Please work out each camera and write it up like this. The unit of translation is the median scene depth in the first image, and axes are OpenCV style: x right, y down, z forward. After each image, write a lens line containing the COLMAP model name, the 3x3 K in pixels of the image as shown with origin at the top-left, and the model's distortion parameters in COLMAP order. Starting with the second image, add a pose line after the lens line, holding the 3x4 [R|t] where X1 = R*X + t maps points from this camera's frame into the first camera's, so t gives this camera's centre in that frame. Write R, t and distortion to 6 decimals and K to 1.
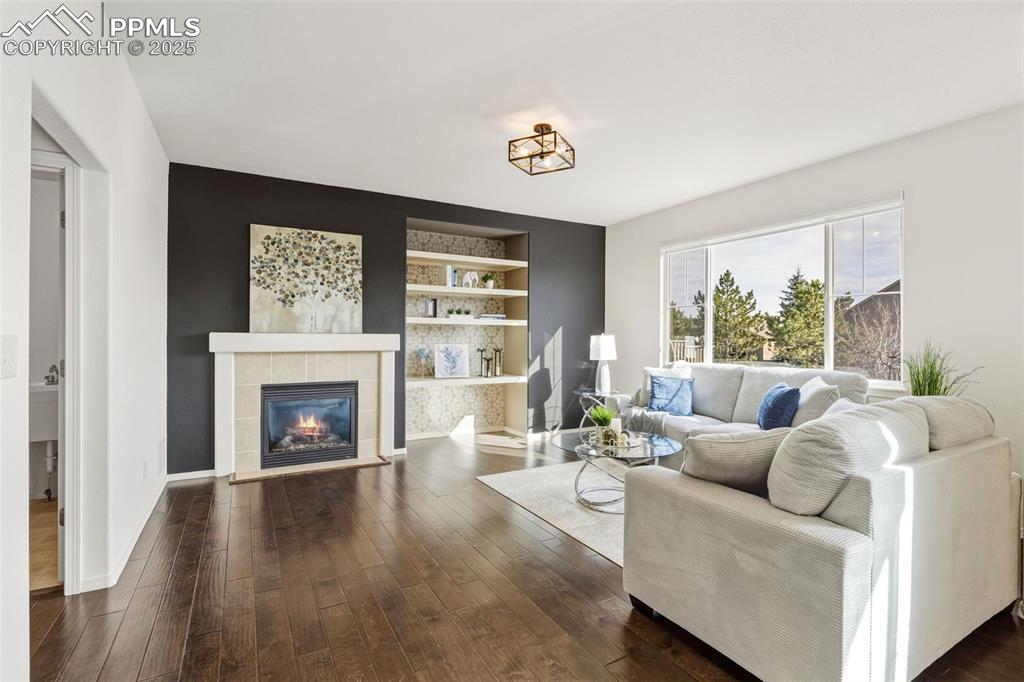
lens RADIAL K [[477.6, 0, 510.6], [0, 477.6, 338.0], [0, 0, 1]] dist [-0.001059, 0.000310]
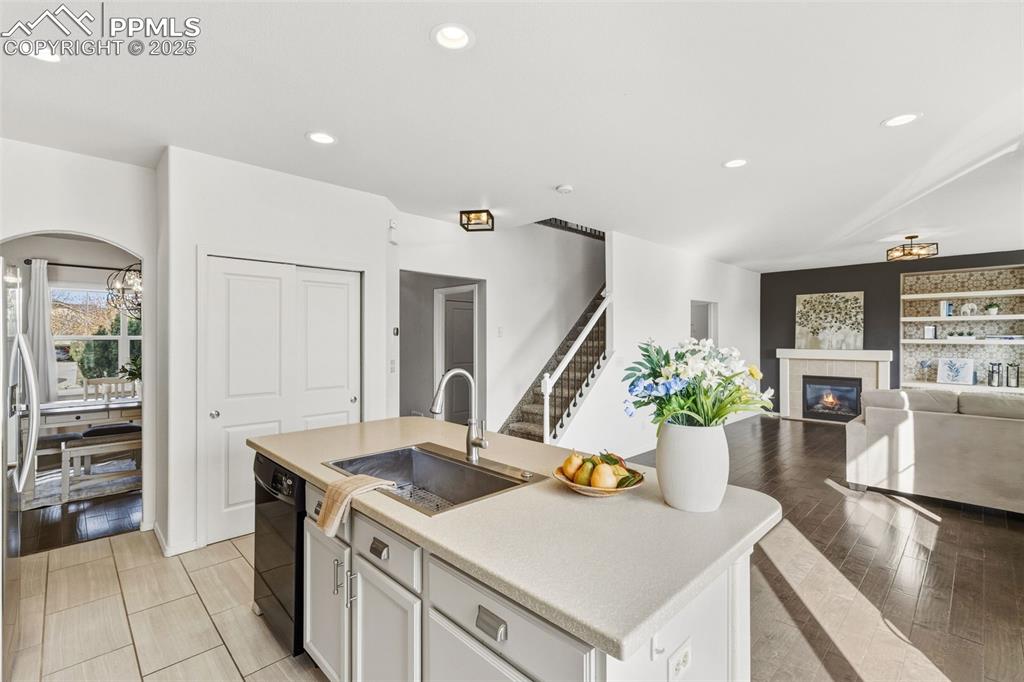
lens RADIAL K [[458.5, 0, 514.4], [0, 458.5, 338.4], [0, 0, 1]] dist [0.003241, 0.000345]
pose [[0.269138, -0.004032, -0.963093, 0.815178], [-0.002647, 0.999984, -0.004926, -0.034580], [0.963098, 0.003875, 0.269123, -0.545196]]
